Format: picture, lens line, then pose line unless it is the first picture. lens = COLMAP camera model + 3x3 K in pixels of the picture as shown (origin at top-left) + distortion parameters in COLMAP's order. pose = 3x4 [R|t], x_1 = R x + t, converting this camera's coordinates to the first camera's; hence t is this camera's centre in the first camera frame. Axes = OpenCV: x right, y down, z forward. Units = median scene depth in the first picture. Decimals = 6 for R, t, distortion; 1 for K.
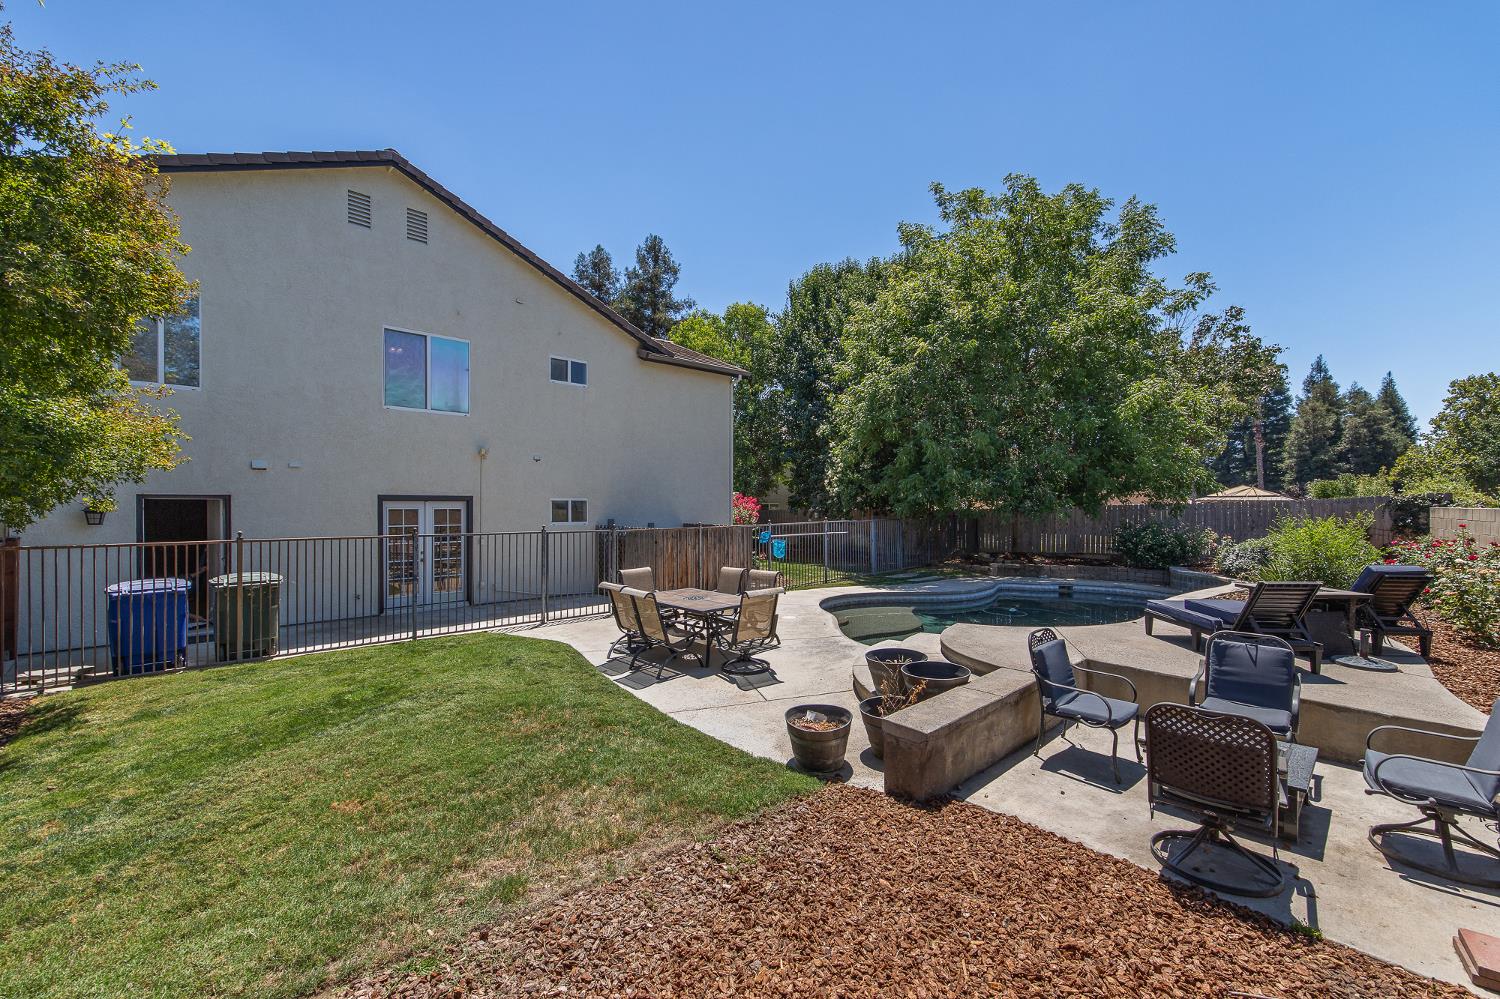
lens RADIAL K [[612.4, 0, 741.0], [0, 612.4, 495.1], [0, 0, 1]] dist [-0.005330, -0.000228]
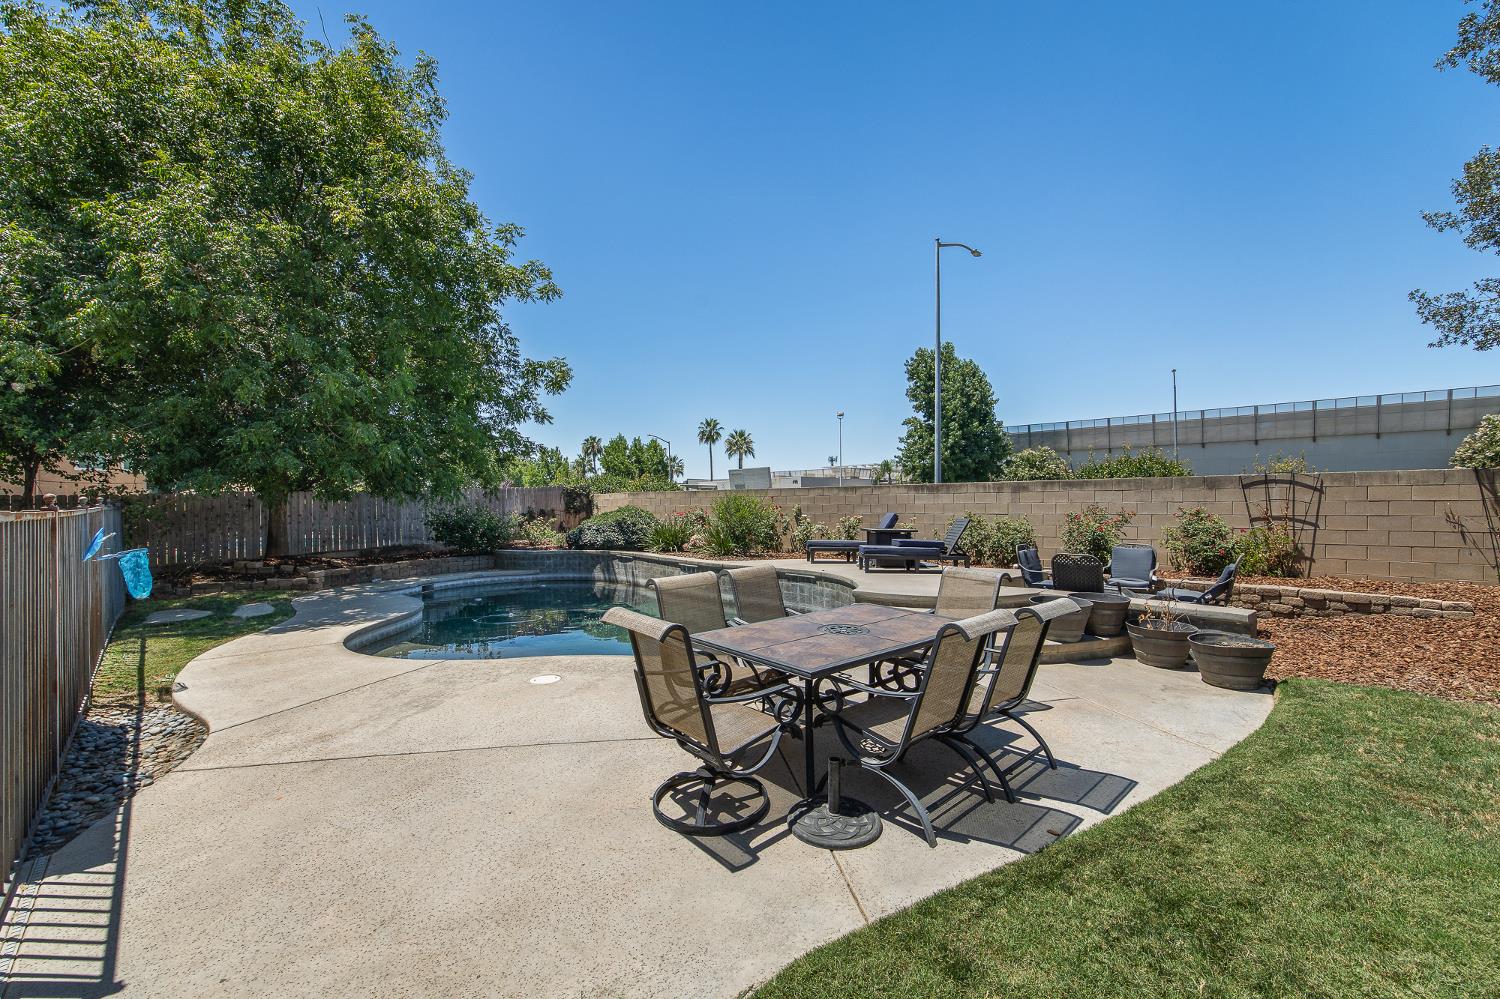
lens RADIAL K [[618.0, 0, 755.3], [0, 618.0, 498.0], [0, 0, 1]] dist [0.000442, -0.000019]
pose [[-0.017908, 0.011709, 0.999771, -0.318958], [-0.010080, 0.999878, -0.011891, 0.040967], [-0.999789, -0.010291, -0.017788, 0.619286]]
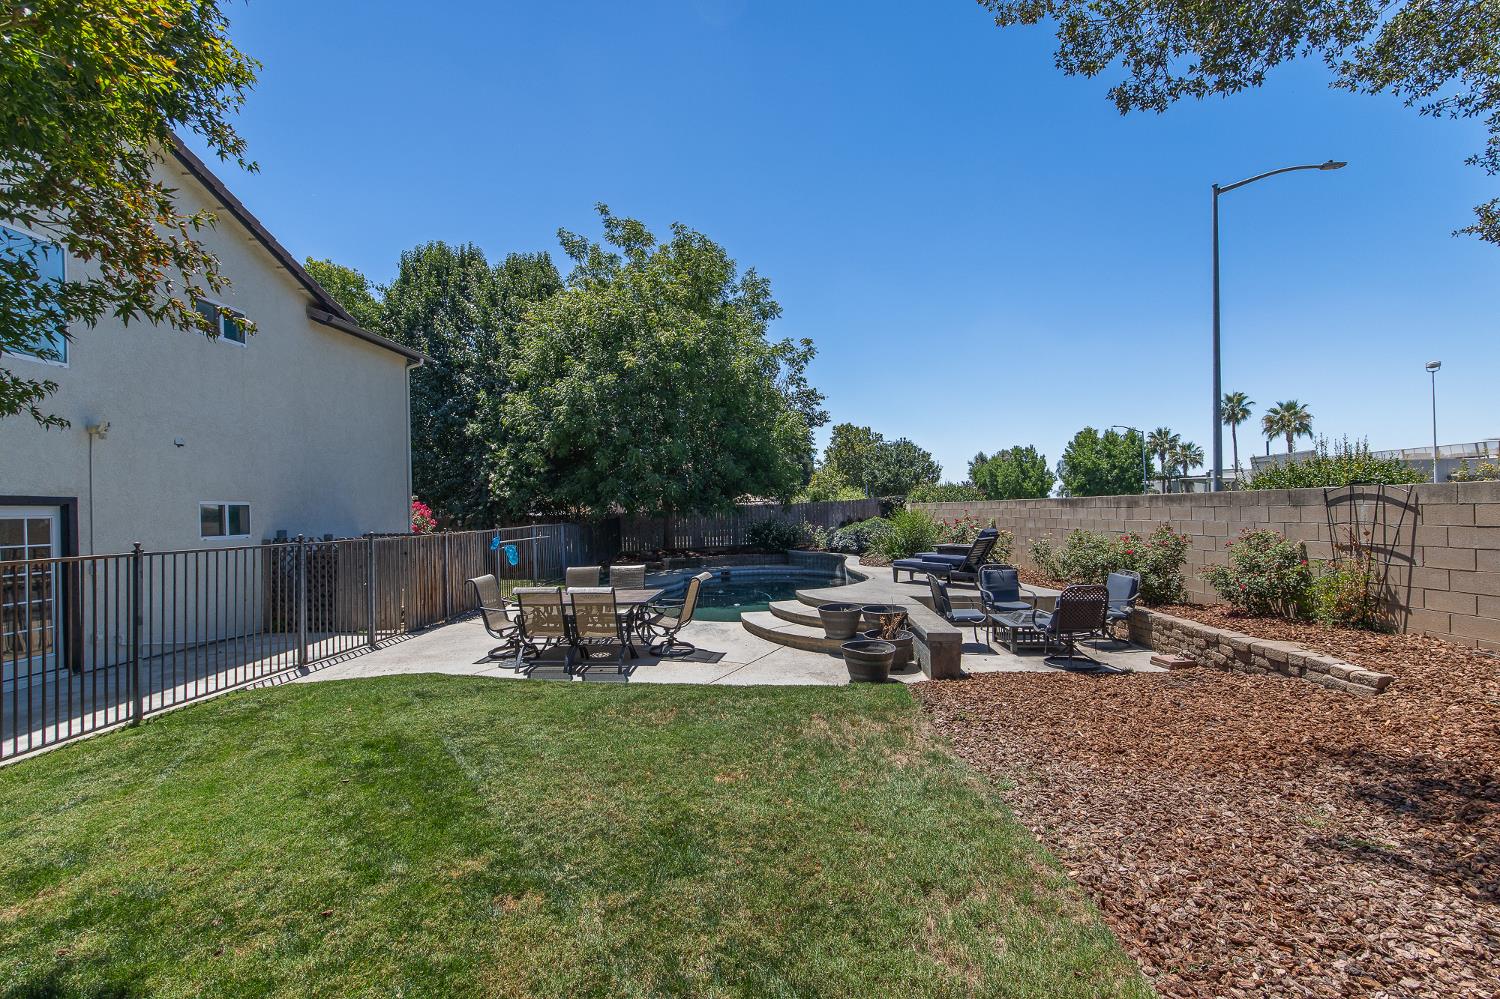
lens RADIAL K [[634.8, 0, 750.0], [0, 634.8, 499.5], [0, 0, 1]] dist [-0.001851, -0.000429]
pose [[0.717185, -0.002518, 0.696878, -0.346150], [0.008703, 0.999948, -0.005343, 0.011421], [-0.696829, 0.009897, 0.717169, 0.050726]]
